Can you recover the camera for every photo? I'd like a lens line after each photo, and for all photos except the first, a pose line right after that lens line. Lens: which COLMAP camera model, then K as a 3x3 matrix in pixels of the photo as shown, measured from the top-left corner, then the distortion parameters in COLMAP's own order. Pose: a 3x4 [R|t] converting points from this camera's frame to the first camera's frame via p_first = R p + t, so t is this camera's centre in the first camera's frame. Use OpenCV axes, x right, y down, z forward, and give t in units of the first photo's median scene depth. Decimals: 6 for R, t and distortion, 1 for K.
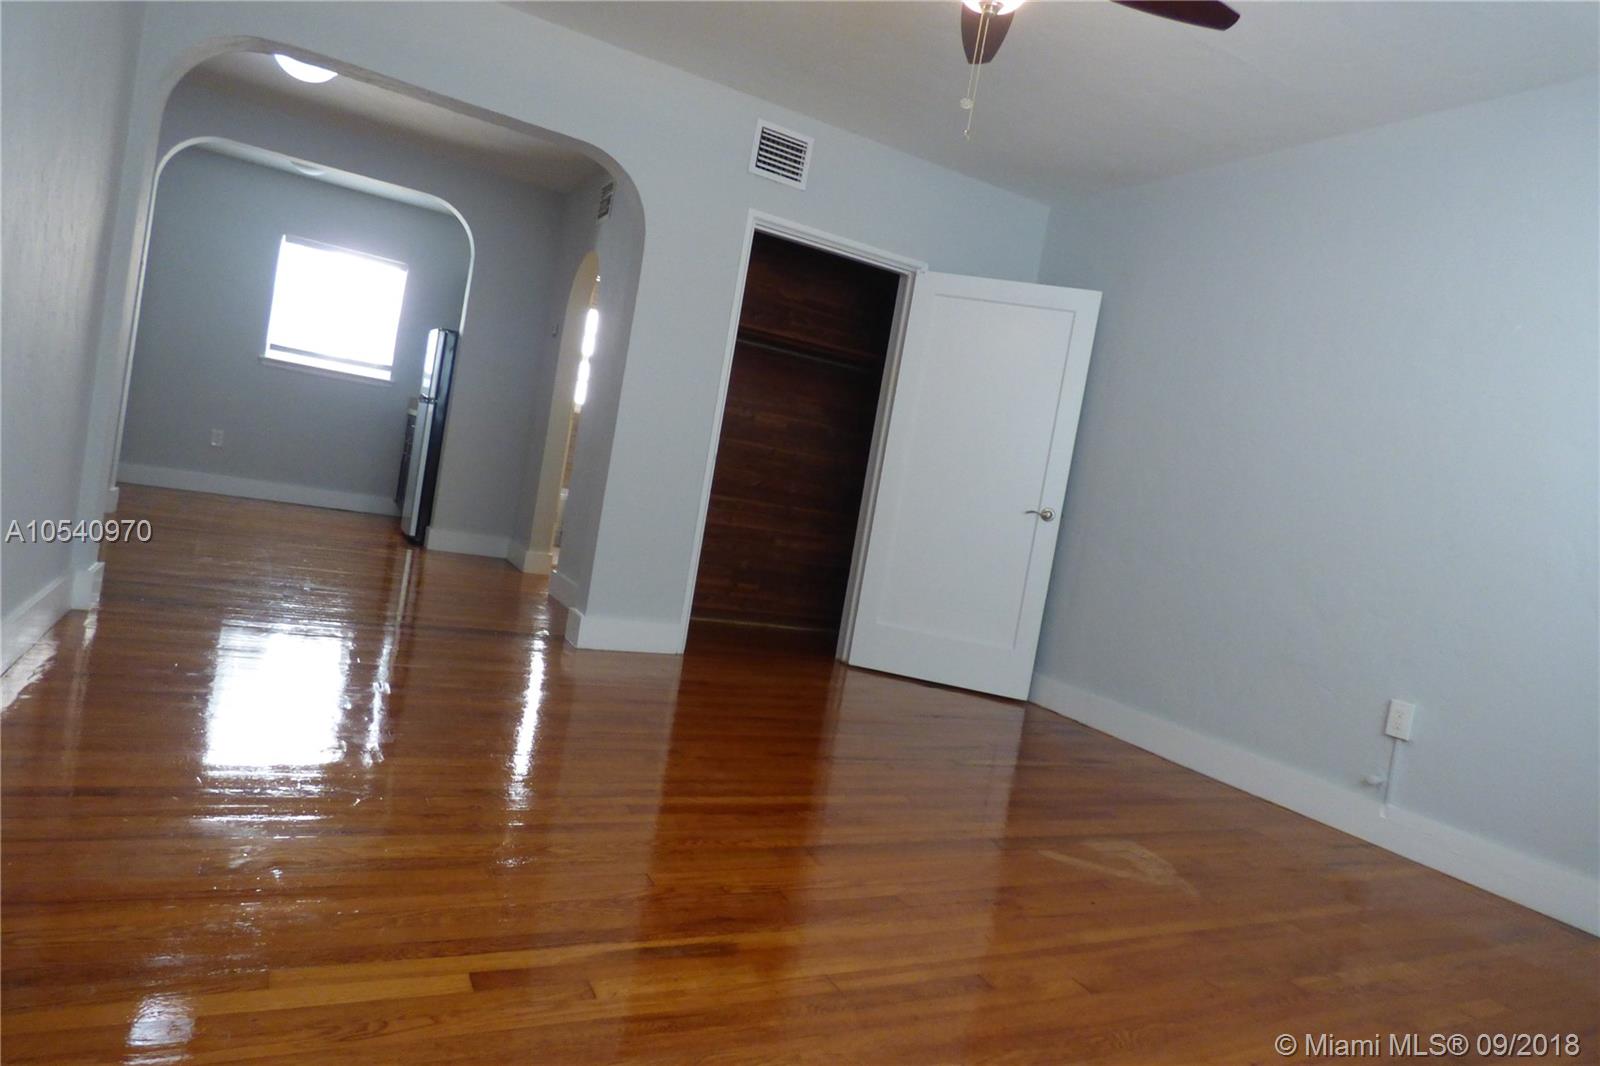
lens RADIAL K [[971.4, 0, 801.8], [0, 971.4, 536.1], [0, 0, 1]] dist [-0.014065, 0.001647]
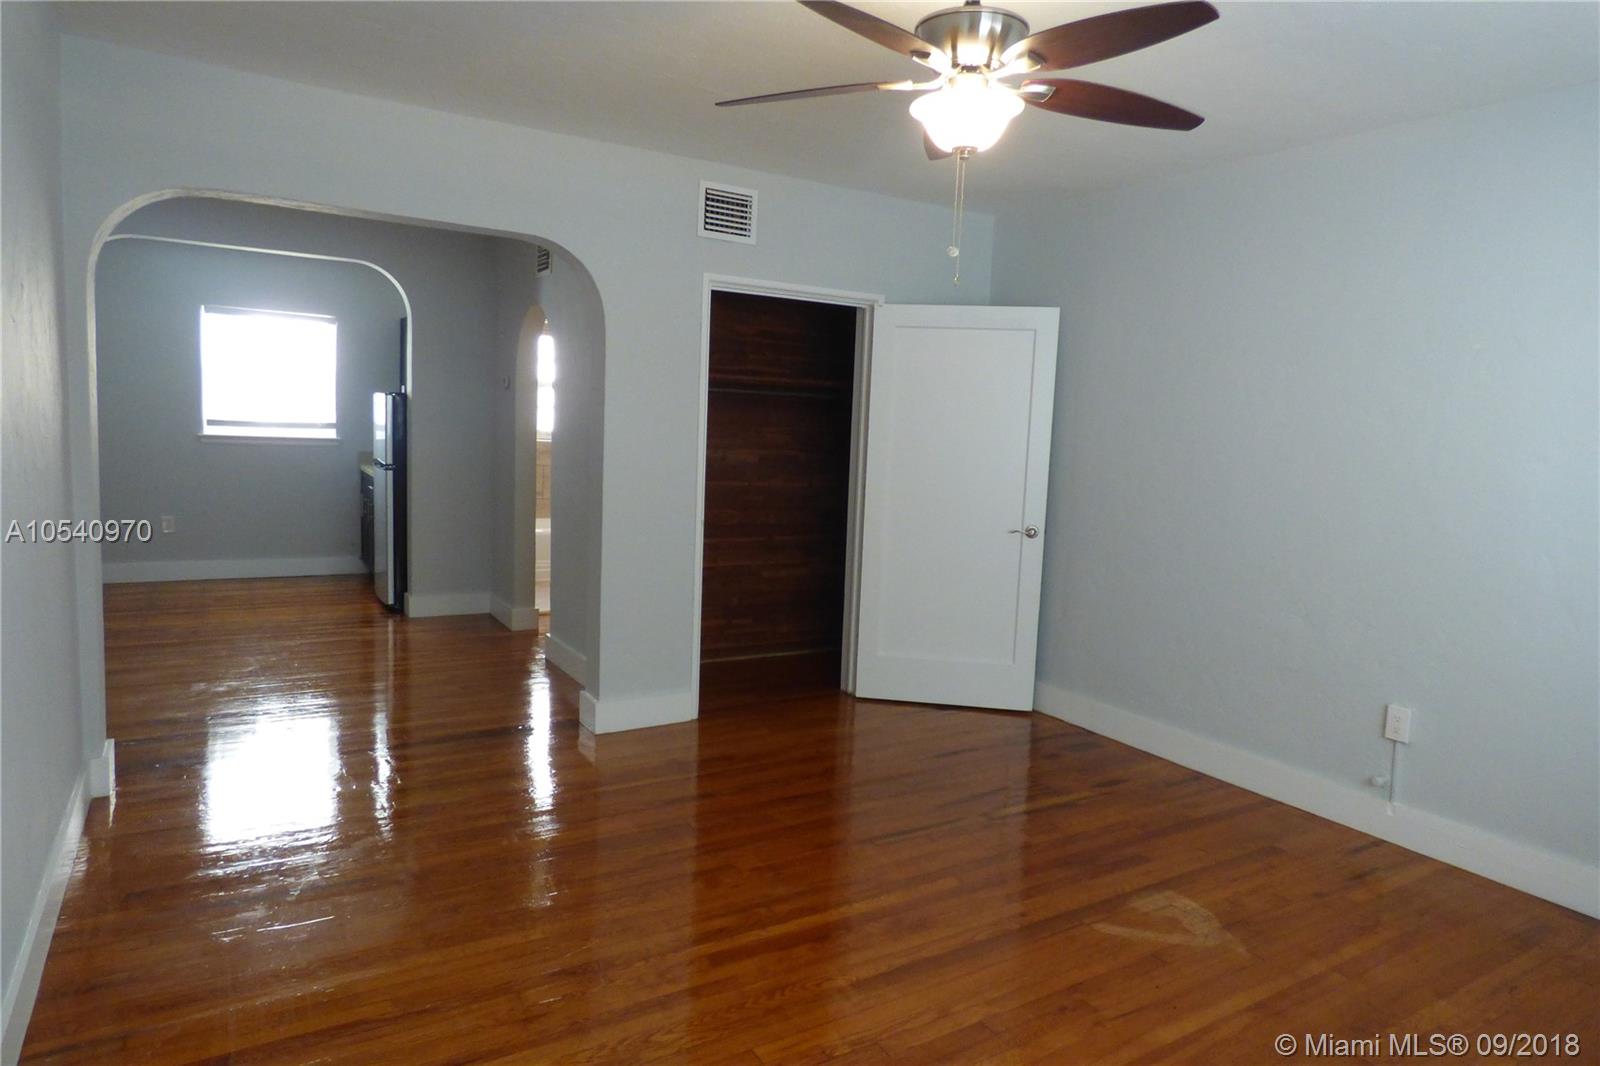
lens RADIAL K [[971.4, 0, 802.7], [0, 971.4, 536.1], [0, 0, 1]] dist [-0.014065, 0.001647]
pose [[0.989804, -0.134234, 0.047639, -0.034723], [0.131069, 0.989285, 0.064305, -0.113622], [-0.055760, -0.057406, 0.996793, -0.007549]]
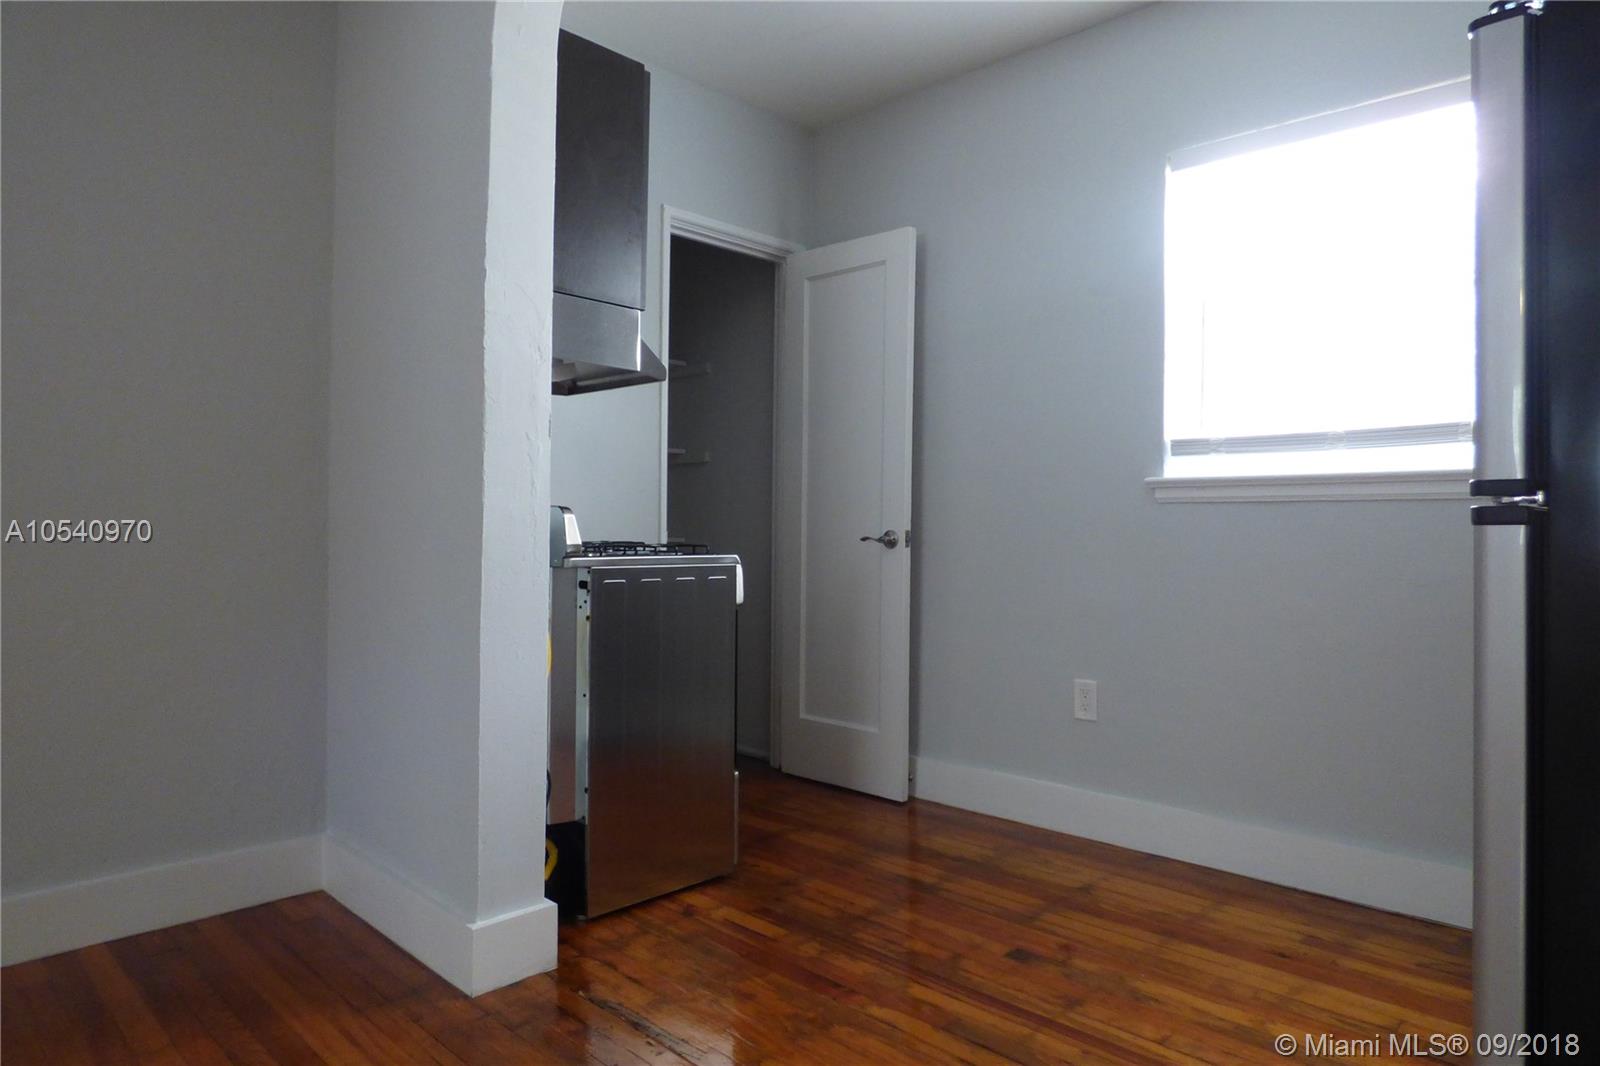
lens RADIAL K [[971.4, 0, 796.6], [0, 971.4, 527.5], [0, 0, 1]] dist [-0.014065, 0.001647]
pose [[0.303066, -0.175405, -0.936688, -0.406113], [-0.011777, 0.982150, -0.187728, -0.154236], [0.952897, 0.067925, 0.295591, 1.254972]]
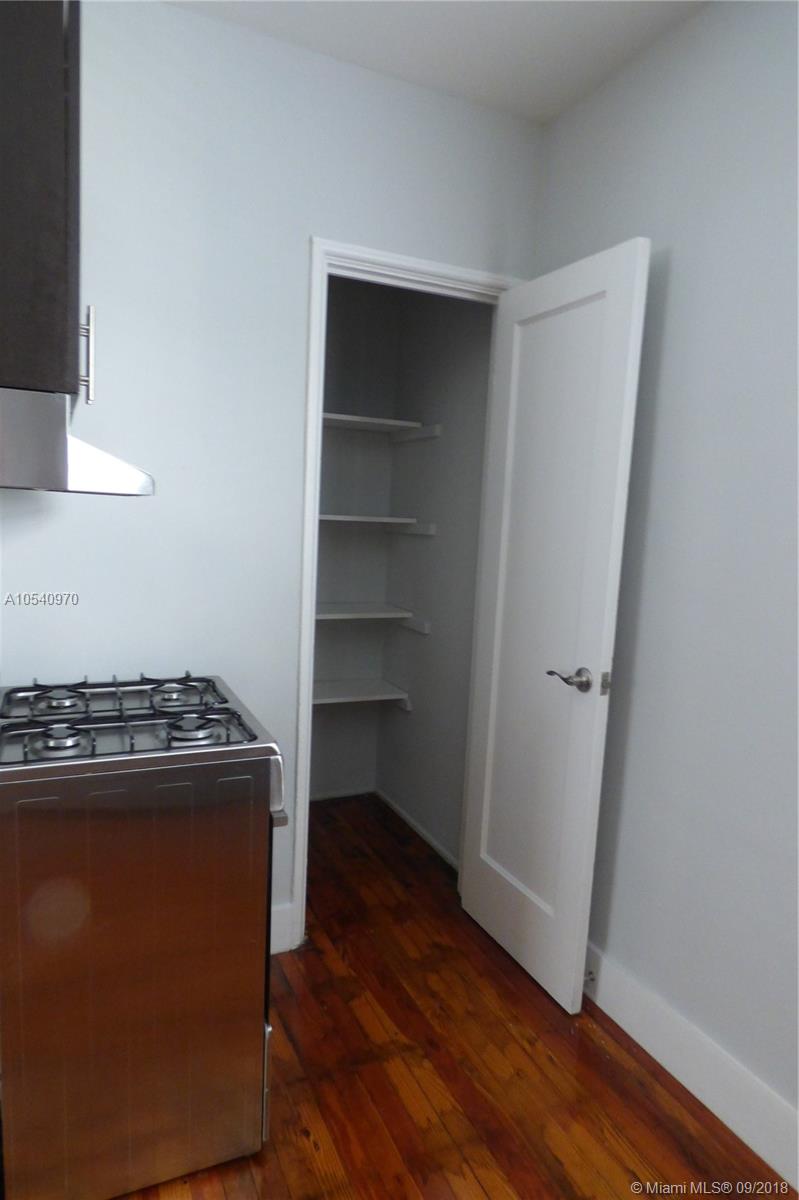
lens RADIAL K [[728.6, 0, 400.5], [0, 728.6, 595.2], [0, 0, 1]] dist [-0.014065, 0.001647]
pose [[-0.048051, -0.066955, -0.996598, -0.661934], [-0.120319, 0.990874, -0.060770, -0.296424], [0.991572, 0.116990, -0.055668, 1.458856]]
